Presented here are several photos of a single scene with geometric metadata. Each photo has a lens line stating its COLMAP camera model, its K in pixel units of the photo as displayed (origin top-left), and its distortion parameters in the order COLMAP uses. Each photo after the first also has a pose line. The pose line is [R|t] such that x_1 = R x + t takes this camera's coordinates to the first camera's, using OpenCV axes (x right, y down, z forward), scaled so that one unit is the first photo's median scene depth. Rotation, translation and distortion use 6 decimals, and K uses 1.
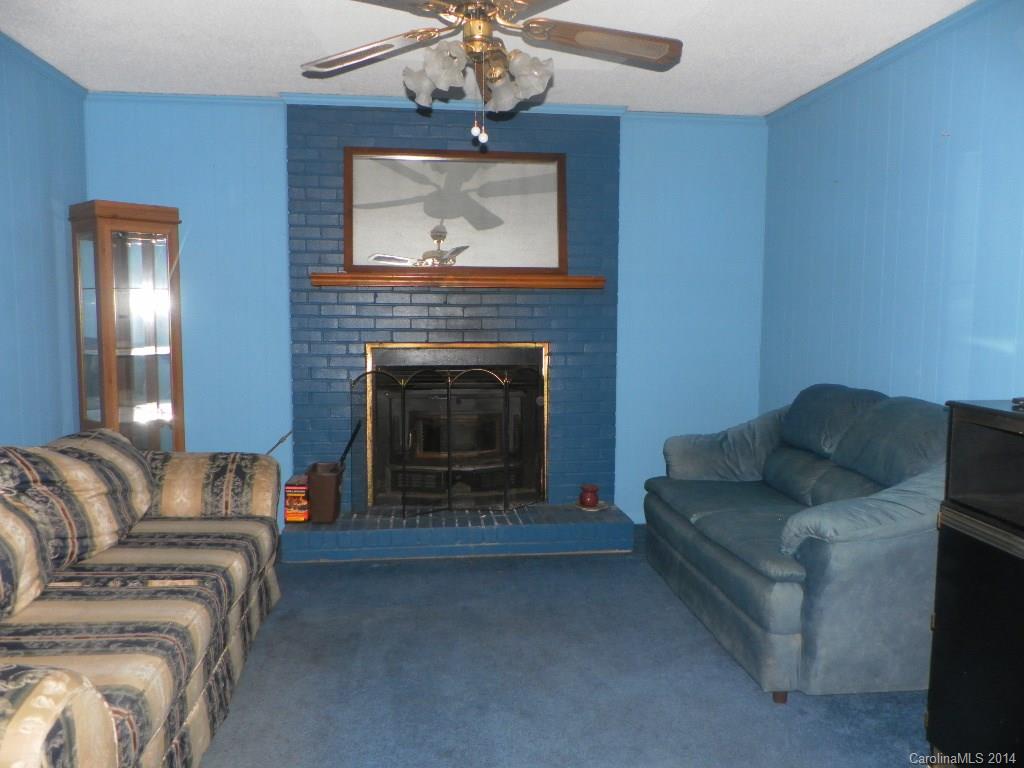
lens RADIAL K [[899.4, 0, 513.6], [0, 899.4, 385.0], [0, 0, 1]] dist [-0.006271, -0.005892]
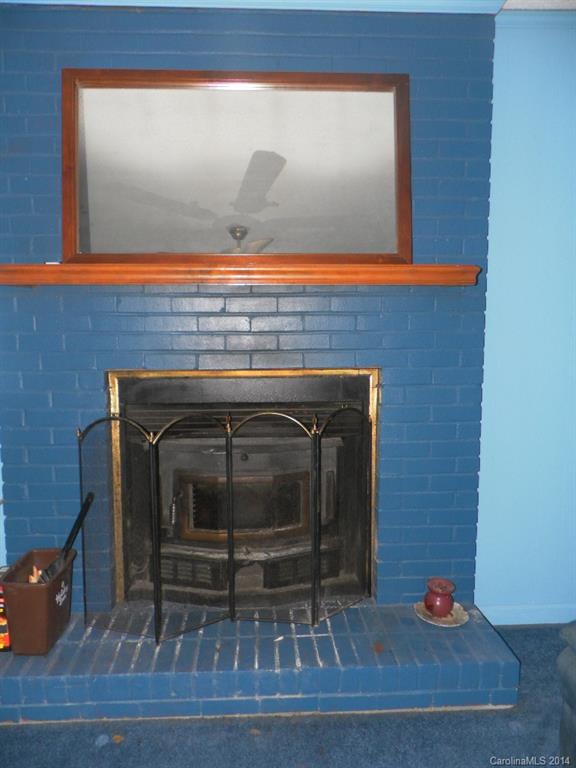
lens RADIAL K [[674.5, 0, 286.1], [0, 674.5, 383.6], [0, 0, 1]] dist [-0.006271, -0.005892]
pose [[0.997935, 0.000414, -0.064238, 0.002241], [0.000581, 0.999880, 0.015467, -0.044632], [0.064237, -0.015472, 0.997815, 0.499532]]
